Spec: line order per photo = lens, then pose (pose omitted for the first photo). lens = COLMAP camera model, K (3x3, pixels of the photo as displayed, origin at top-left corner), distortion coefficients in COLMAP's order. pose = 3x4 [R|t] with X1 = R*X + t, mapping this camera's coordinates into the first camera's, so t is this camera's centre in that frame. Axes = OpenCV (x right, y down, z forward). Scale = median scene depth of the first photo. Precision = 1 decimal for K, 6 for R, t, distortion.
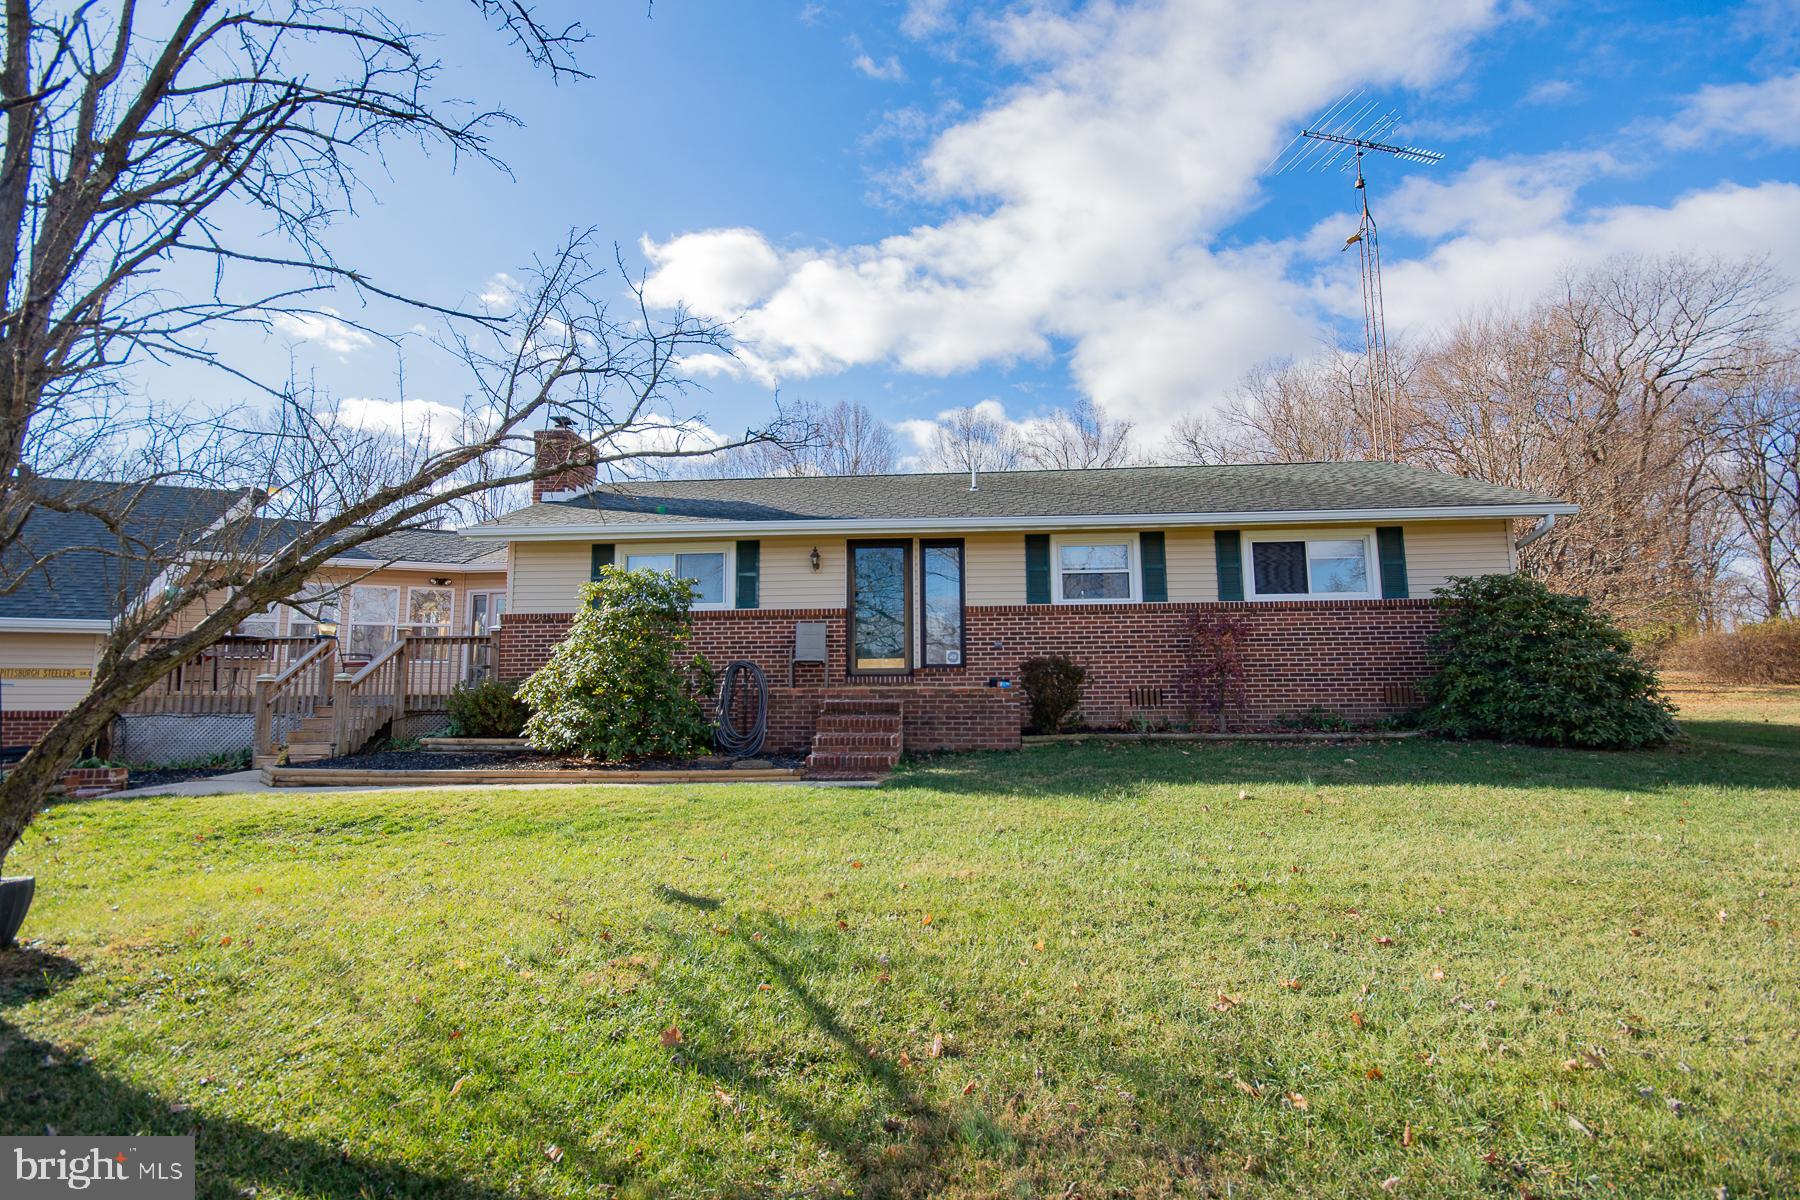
lens RADIAL K [[811.4, 0, 898.0], [0, 811.4, 606.0], [0, 0, 1]] dist [-0.002345, 0.000301]
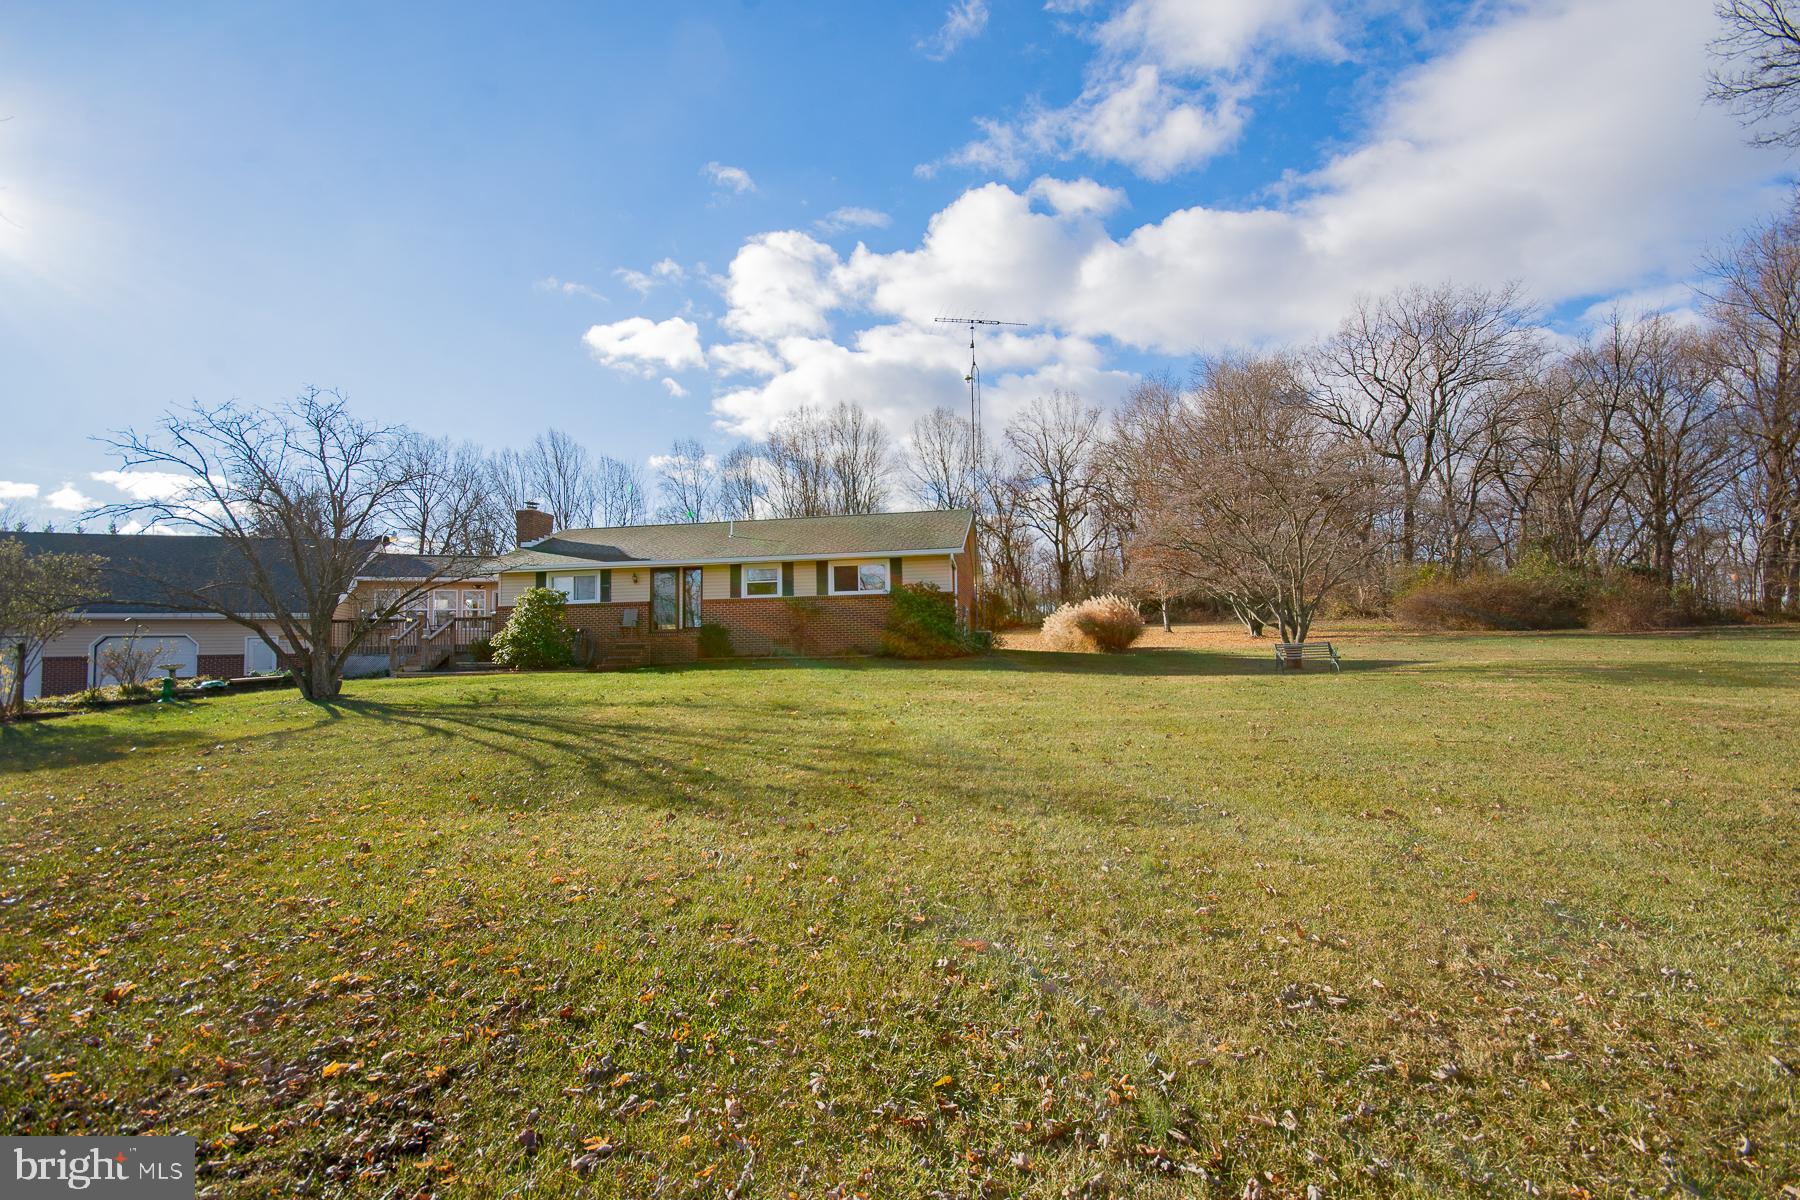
lens RADIAL K [[783.3, 0, 893.5], [0, 783.3, 600.6], [0, 0, 1]] dist [-0.002032, -0.000143]
pose [[0.995291, -0.017610, -0.095317, 0.778228], [0.021727, 0.998868, 0.042324, -0.072944], [0.094464, -0.044196, 0.994547, -0.984189]]
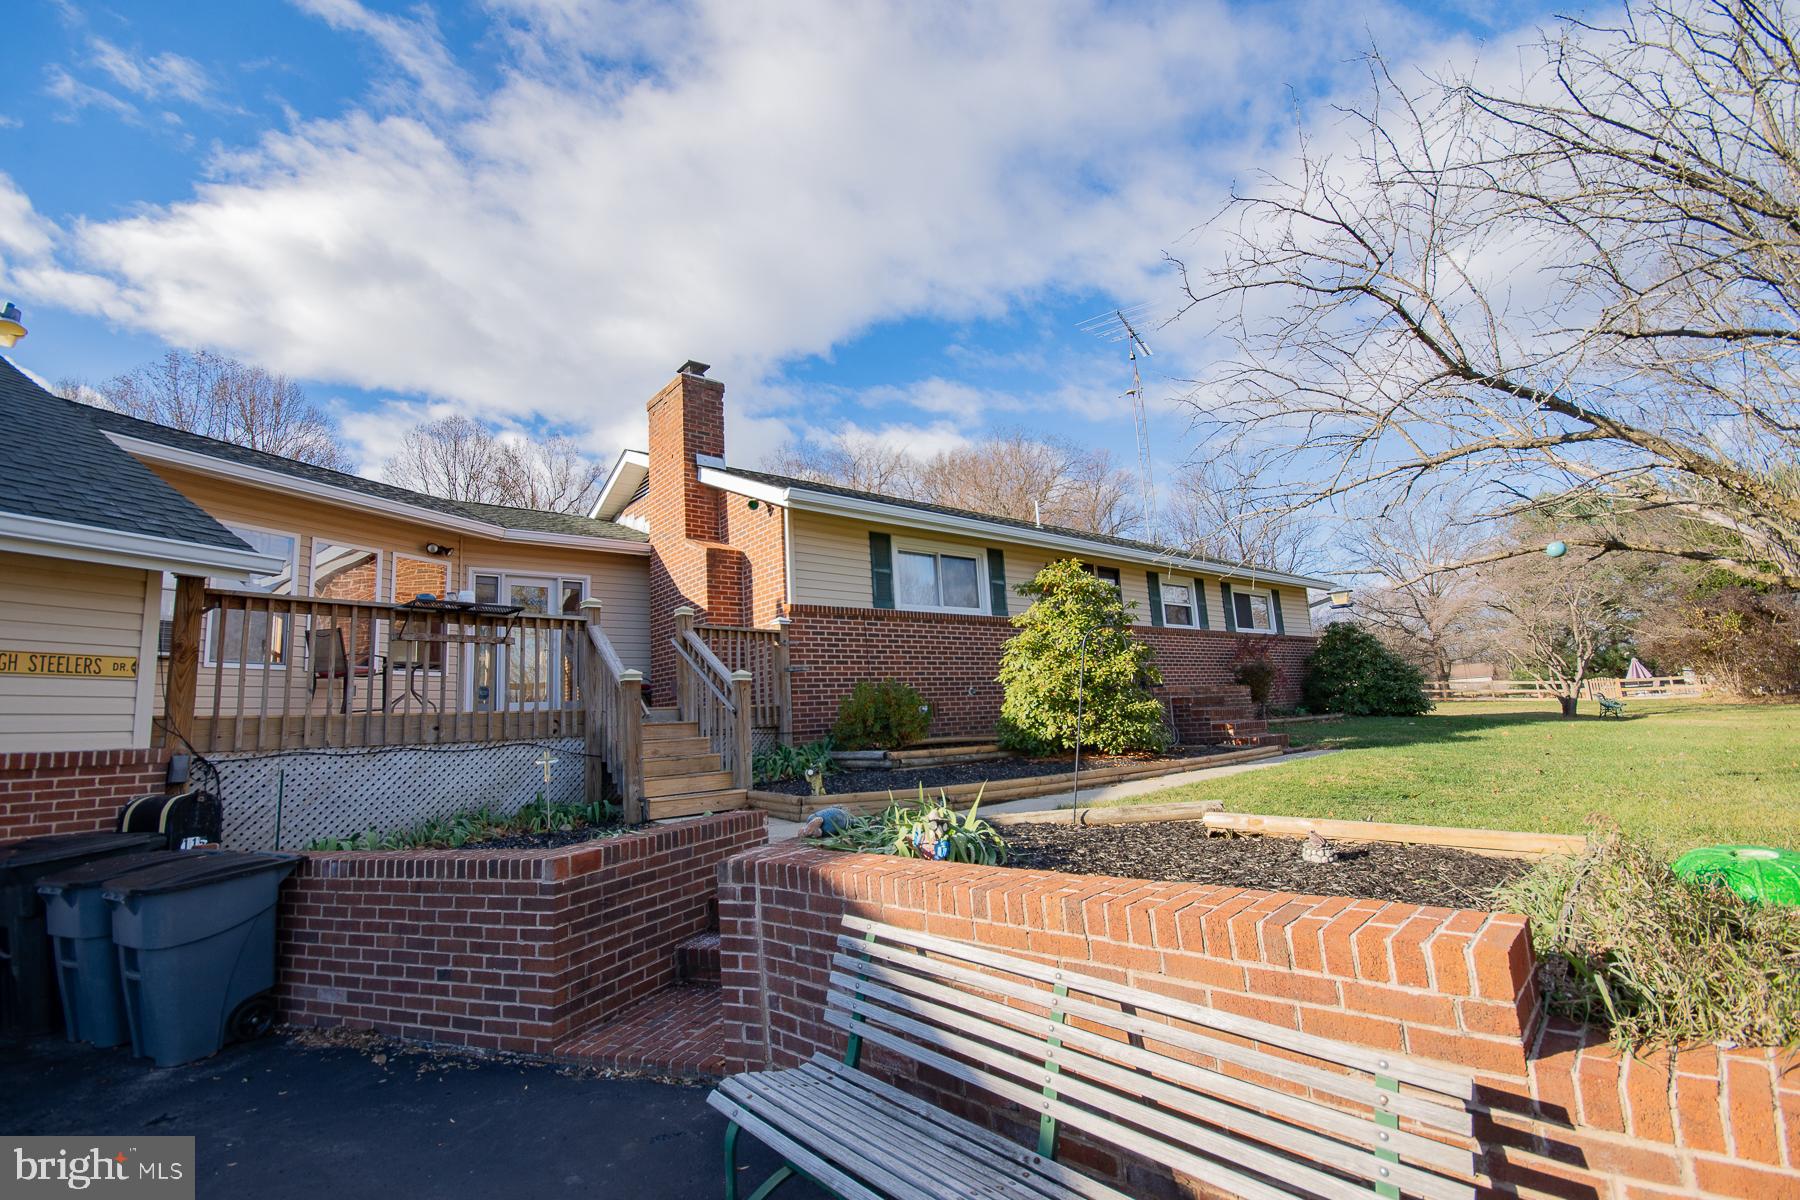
lens RADIAL K [[811.4, 0, 898.0], [0, 811.4, 606.0], [0, 0, 1]] dist [-0.002345, 0.000301]
pose [[0.711354, 0.071535, 0.699184, -1.017294], [-0.027722, 0.996889, -0.073789, 0.070995], [-0.702287, 0.033107, 0.711124, 0.382143]]
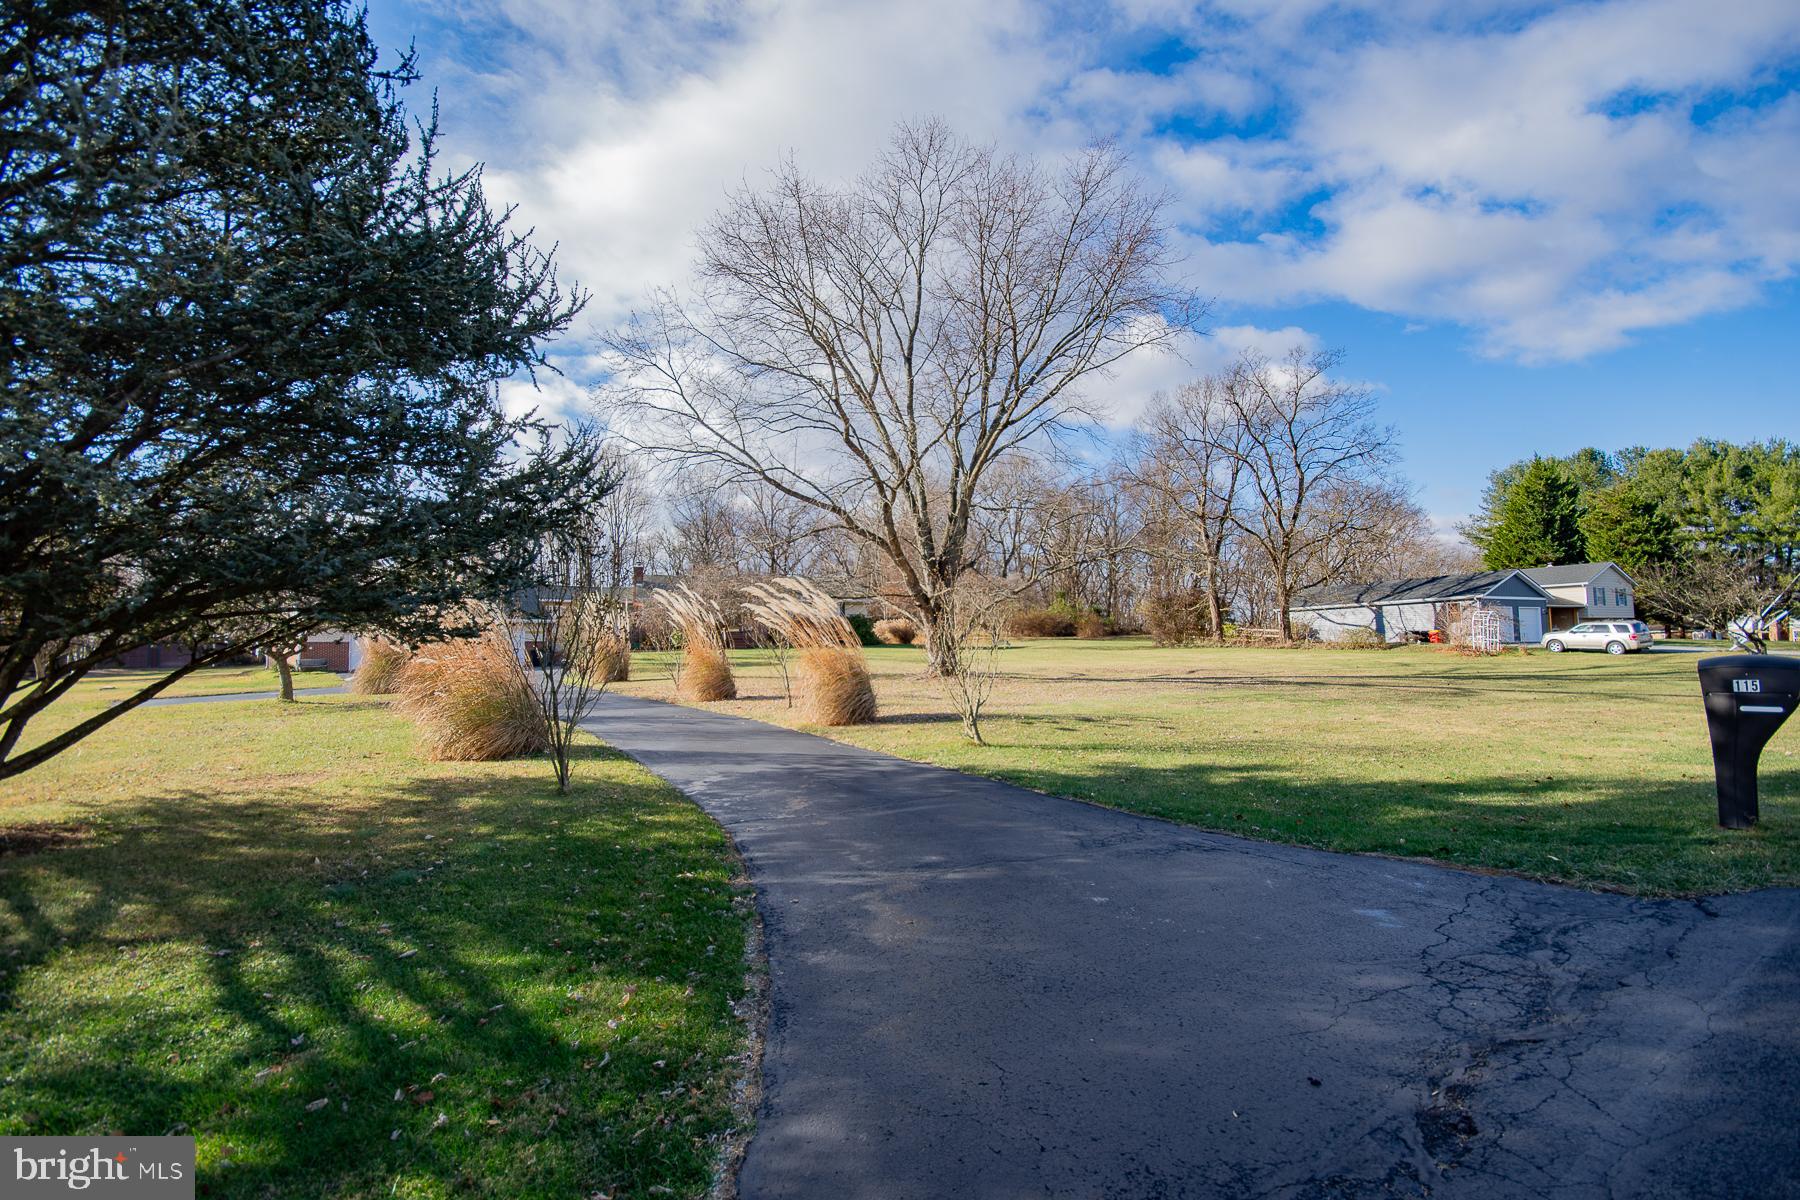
lens RADIAL K [[789.0, 0, 895.3], [0, 789.0, 608.6], [0, 0, 1]] dist [0.001643, 0.000202]
pose [[0.924400, 0.011289, 0.381257, -0.869140], [-0.030758, 0.998513, 0.045011, -0.275424], [-0.380182, -0.053335, 0.923372, -3.384787]]
